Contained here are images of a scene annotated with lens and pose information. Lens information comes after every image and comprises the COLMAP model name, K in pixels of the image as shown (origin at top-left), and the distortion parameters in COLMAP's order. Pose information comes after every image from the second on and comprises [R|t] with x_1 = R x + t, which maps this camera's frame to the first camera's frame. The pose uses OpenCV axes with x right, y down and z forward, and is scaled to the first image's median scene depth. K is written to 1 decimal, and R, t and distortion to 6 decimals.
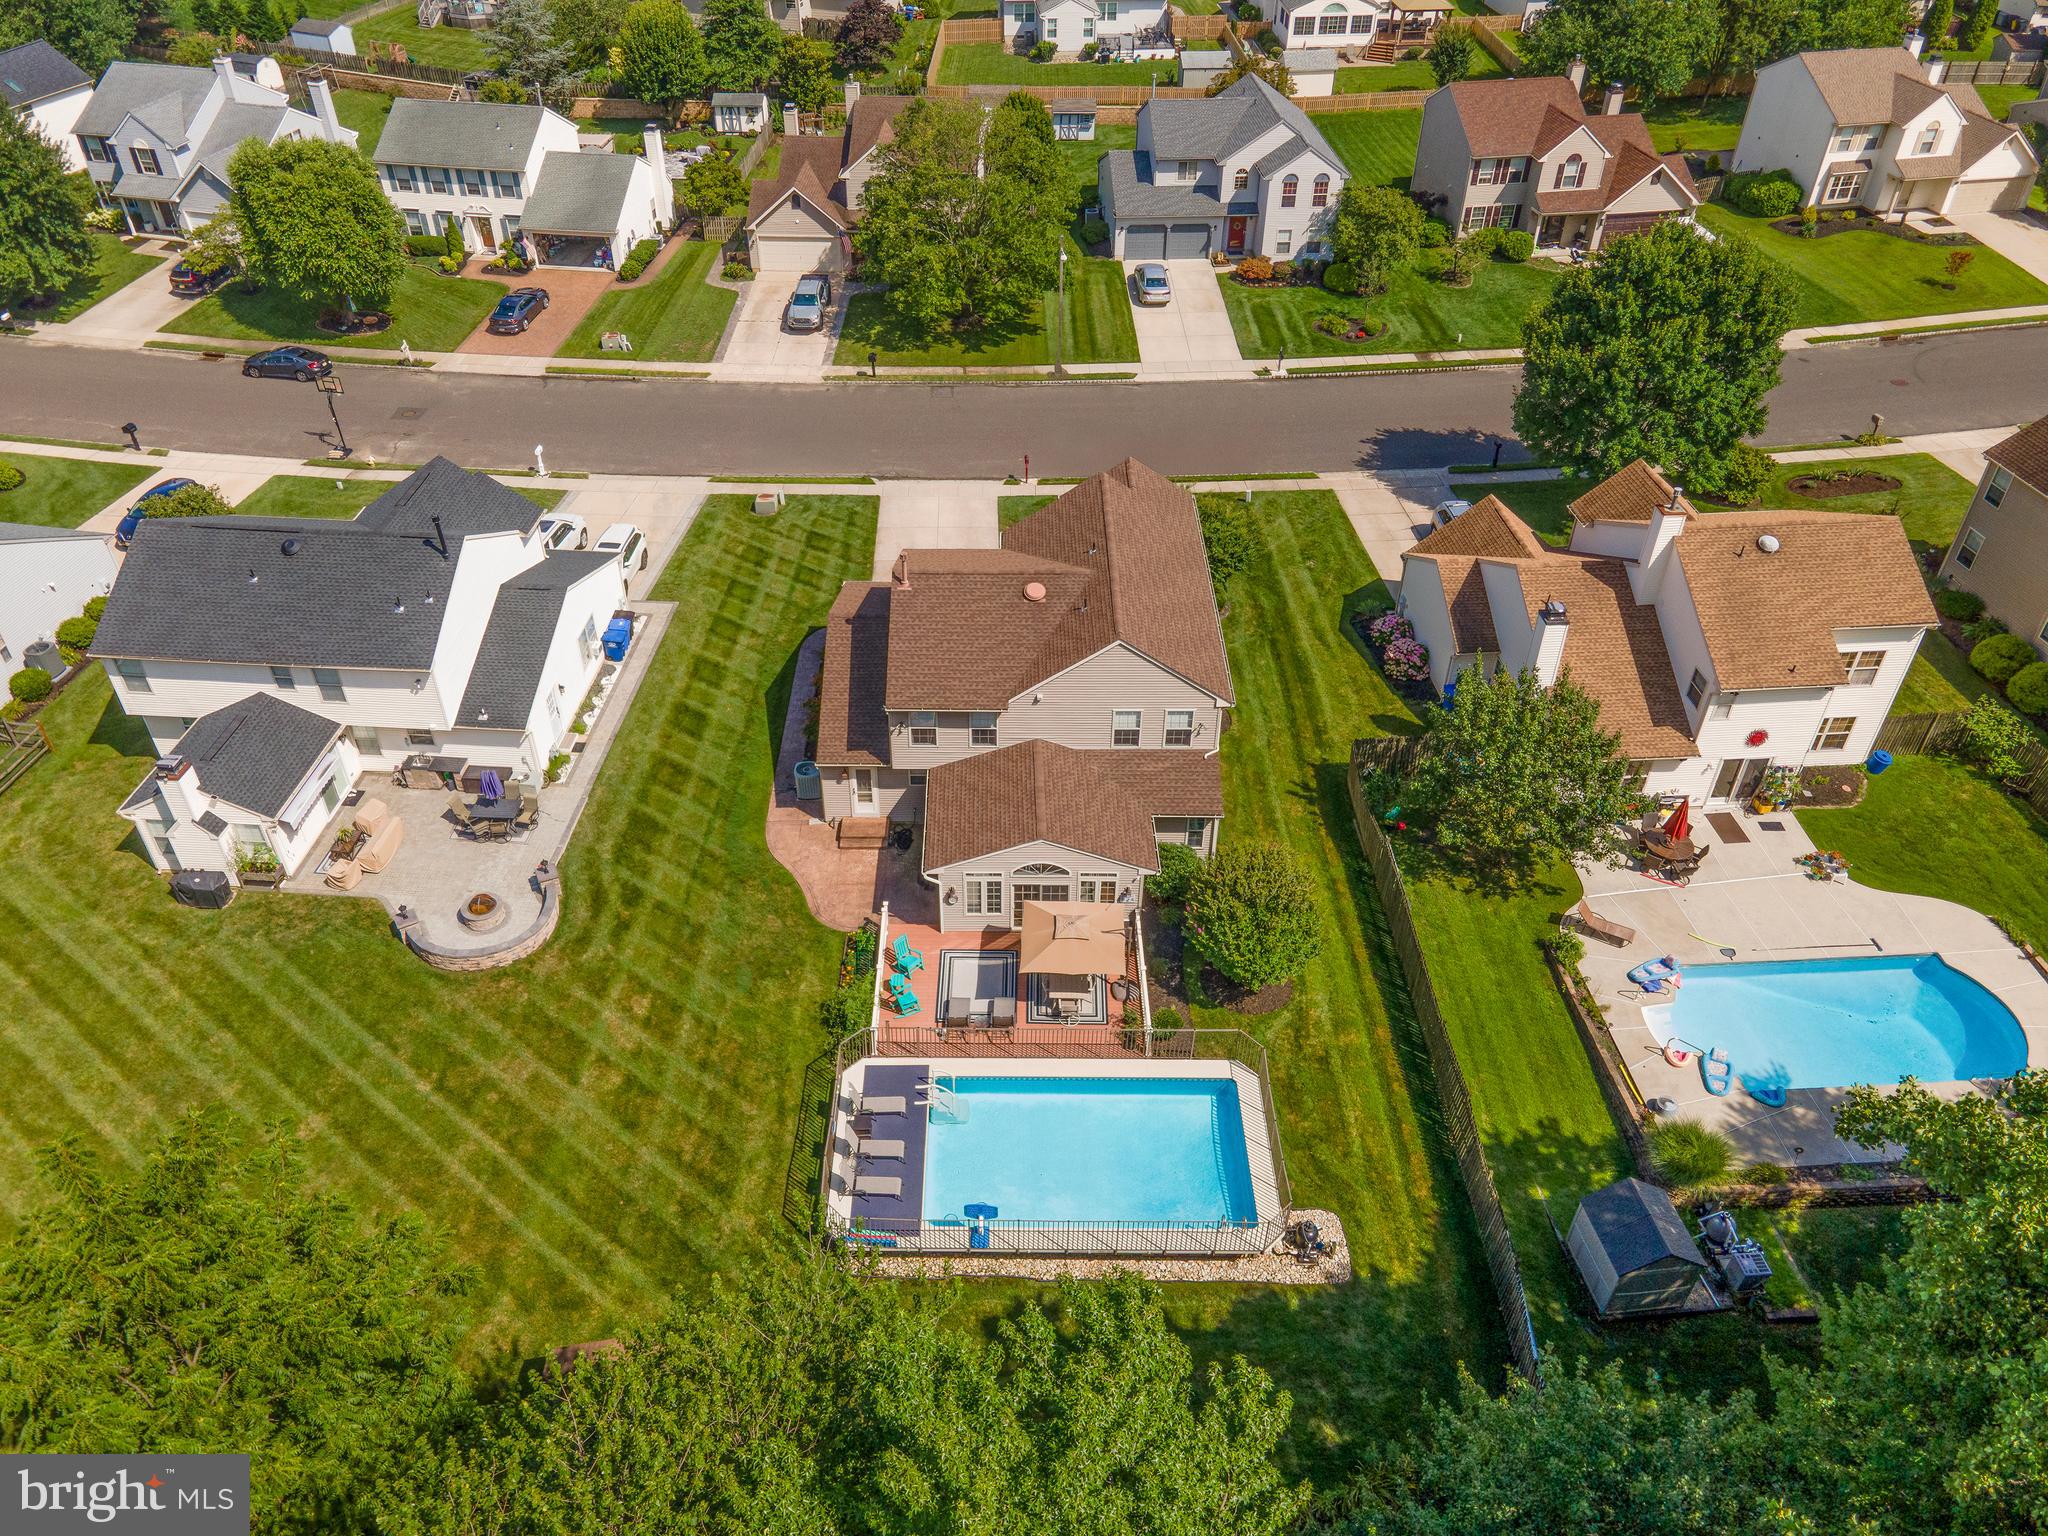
lens RADIAL K [[1497.8, 0, 989.8], [0, 1497.8, 773.2], [0, 0, 1]] dist [0.032322, 0.000641]
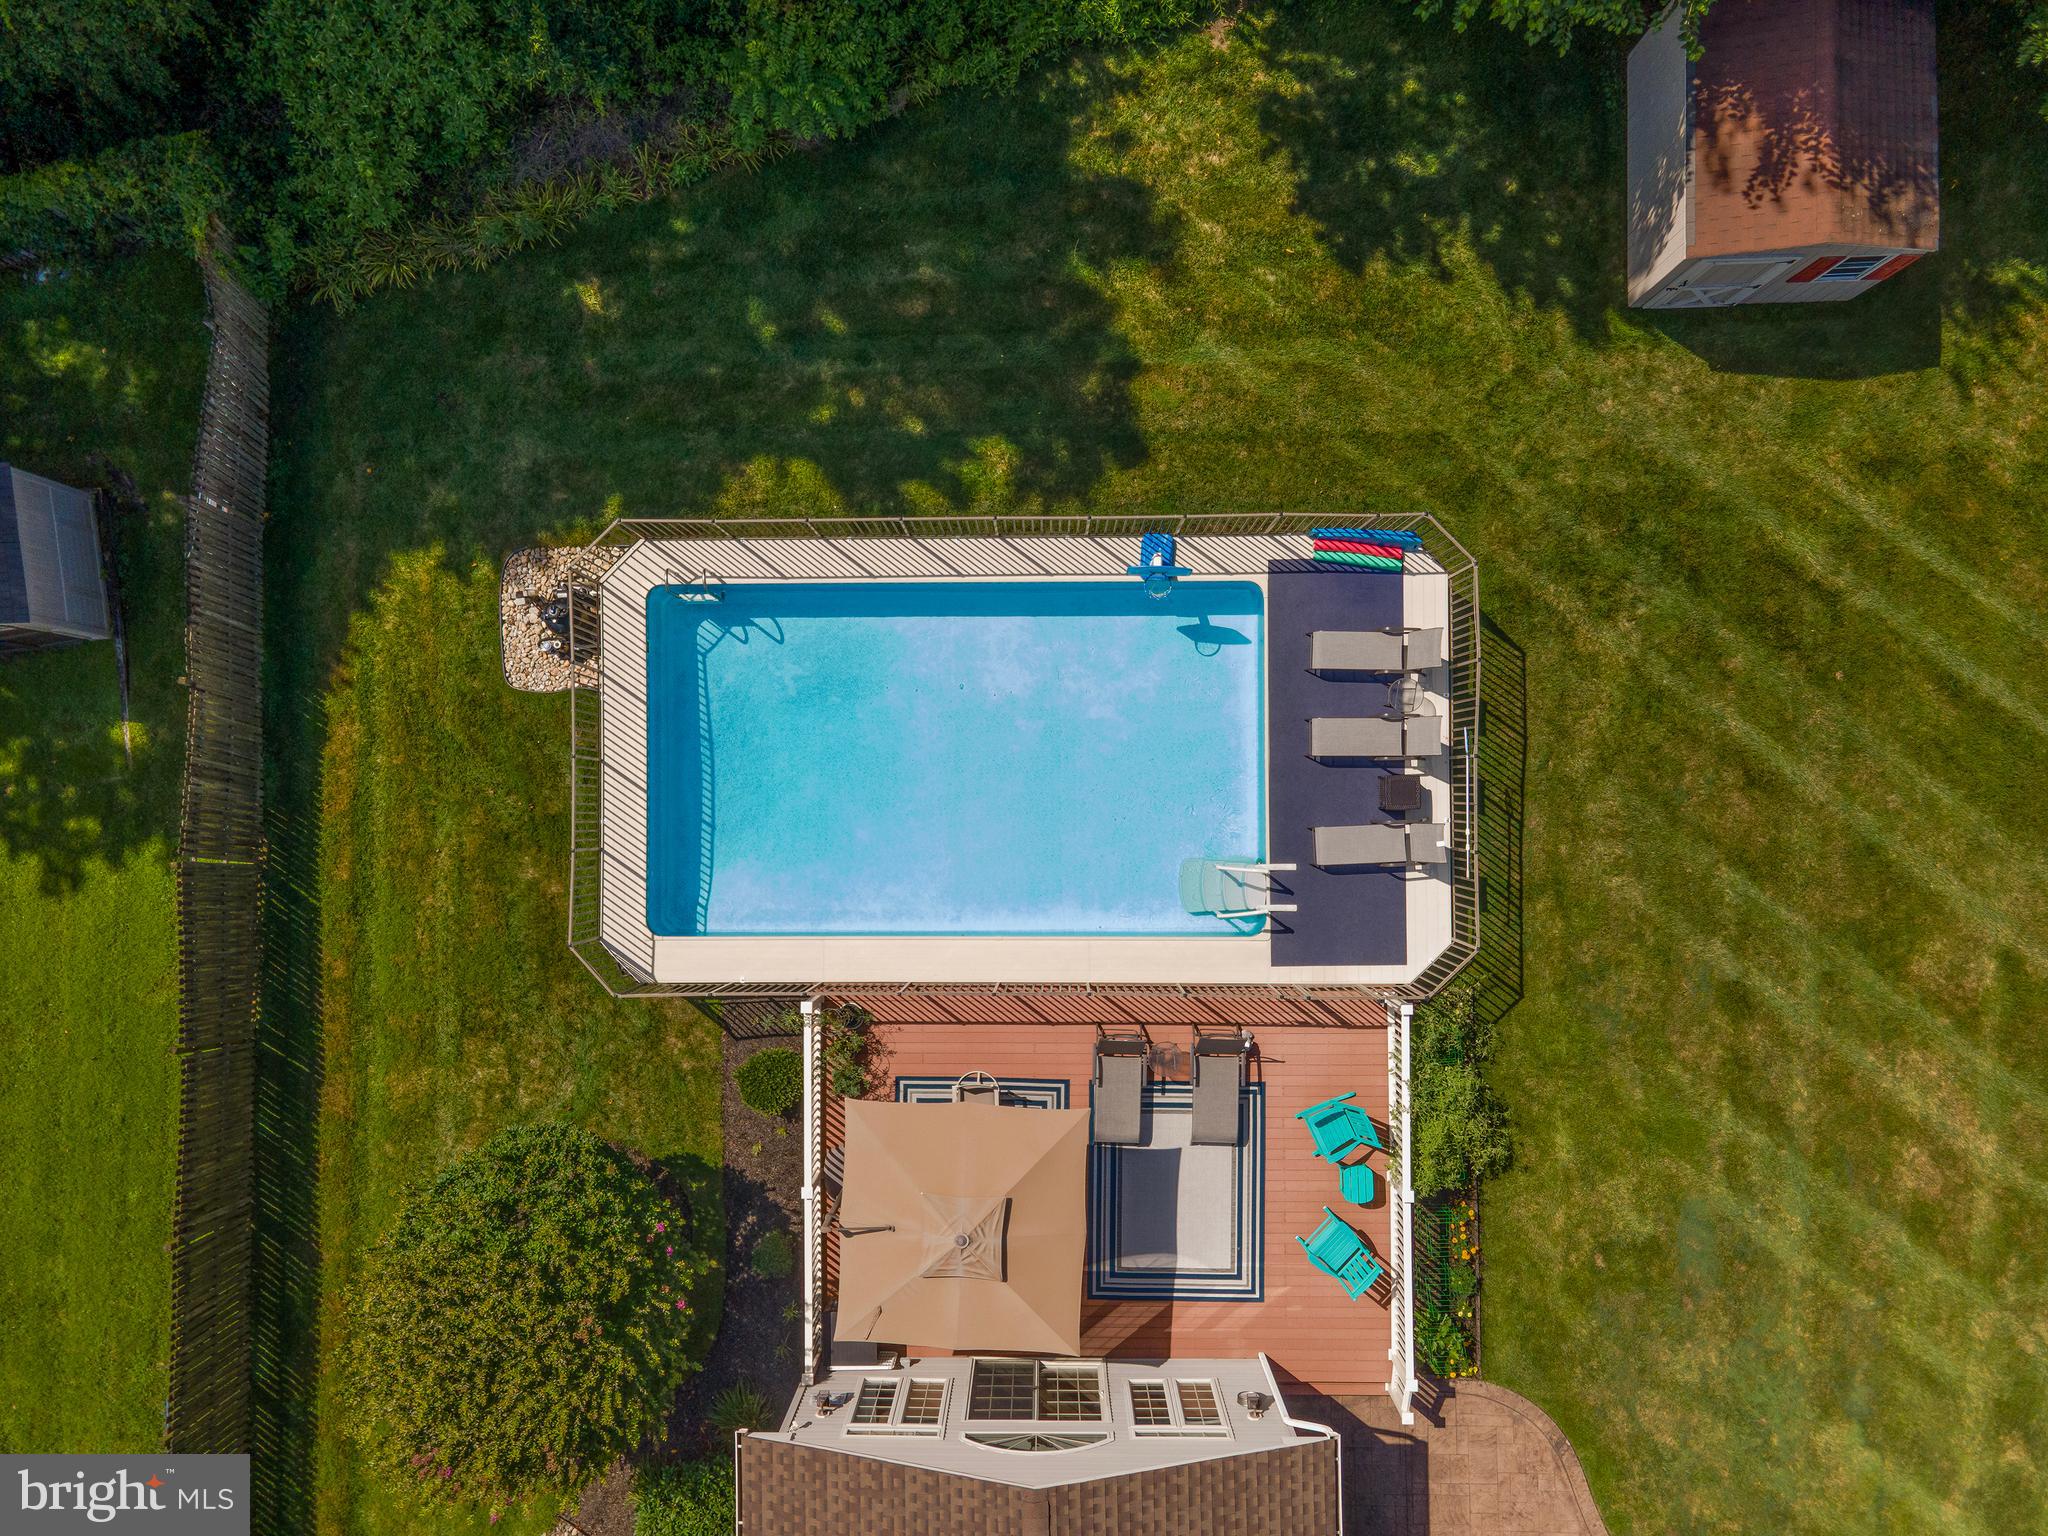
lens RADIAL K [[1487.3, 0, 1009.6], [0, 1487.3, 767.9], [0, 0, 1]] dist [0.029657, 0.029431]
pose [[-0.999332, 0.014147, 0.033706, 0.025272], [0.017895, -0.614696, 0.788561, -0.137966], [0.031875, 0.788637, 0.614032, 0.615557]]
